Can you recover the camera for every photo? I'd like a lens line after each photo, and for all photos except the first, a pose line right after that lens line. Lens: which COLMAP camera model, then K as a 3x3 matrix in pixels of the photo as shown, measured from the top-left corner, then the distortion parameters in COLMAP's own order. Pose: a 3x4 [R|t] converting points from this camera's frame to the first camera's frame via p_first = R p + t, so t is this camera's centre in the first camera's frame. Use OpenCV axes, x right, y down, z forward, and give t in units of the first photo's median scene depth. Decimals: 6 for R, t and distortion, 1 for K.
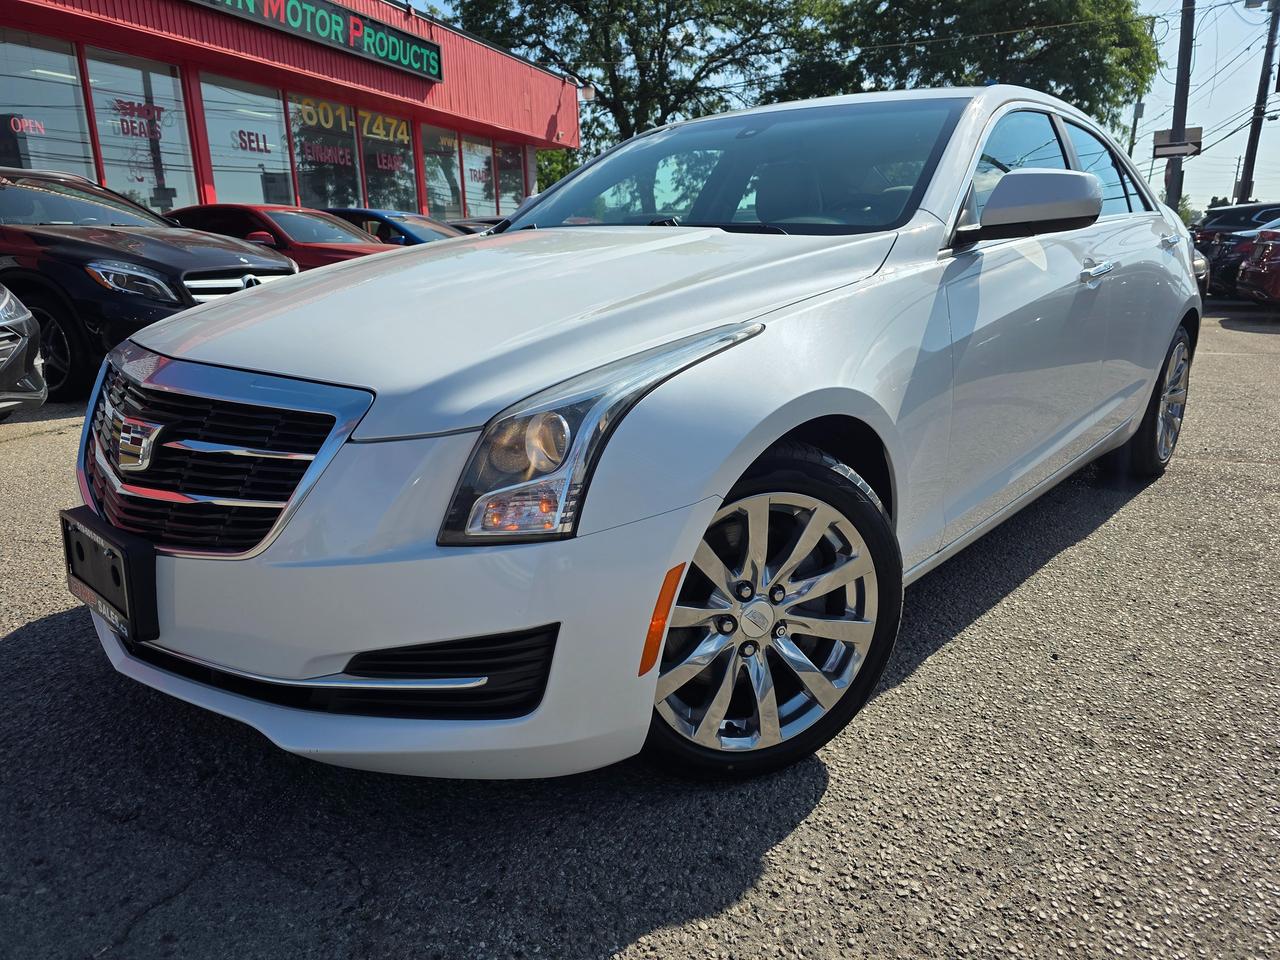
lens RADIAL K [[867.7, 0, 644.4], [0, 867.7, 485.7], [0, 0, 1]] dist [0.032028, -0.036393]
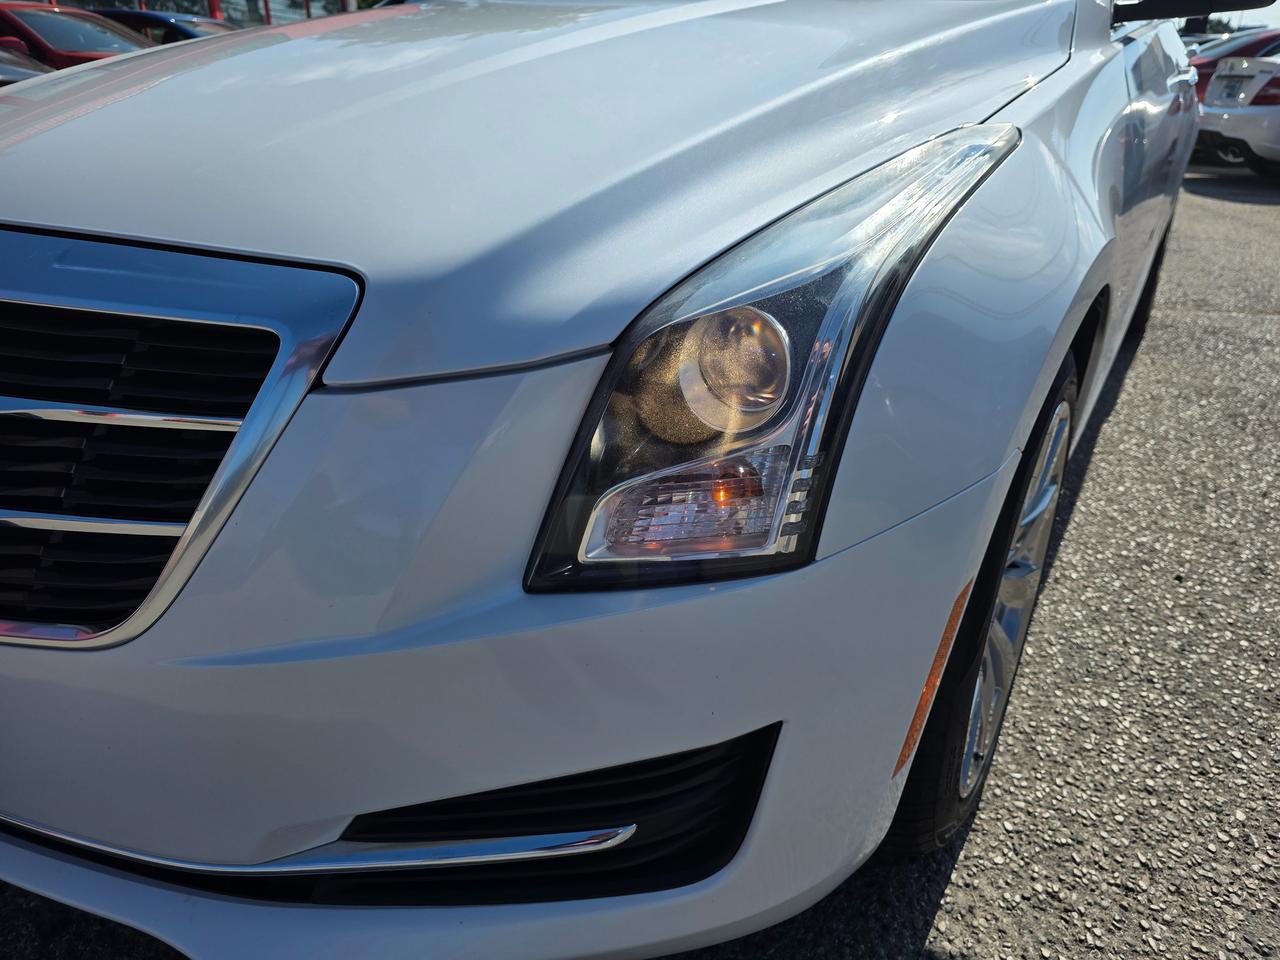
lens RADIAL K [[923.2, 0, 637.3], [0, 923.2, 484.9], [0, 0, 1]] dist [0.006055, -0.003040]
pose [[0.987291, -0.063227, 0.145805, -0.244762], [0.040659, 0.987411, 0.152864, -0.067226], [-0.153634, -0.144993, 0.977432, 0.484950]]
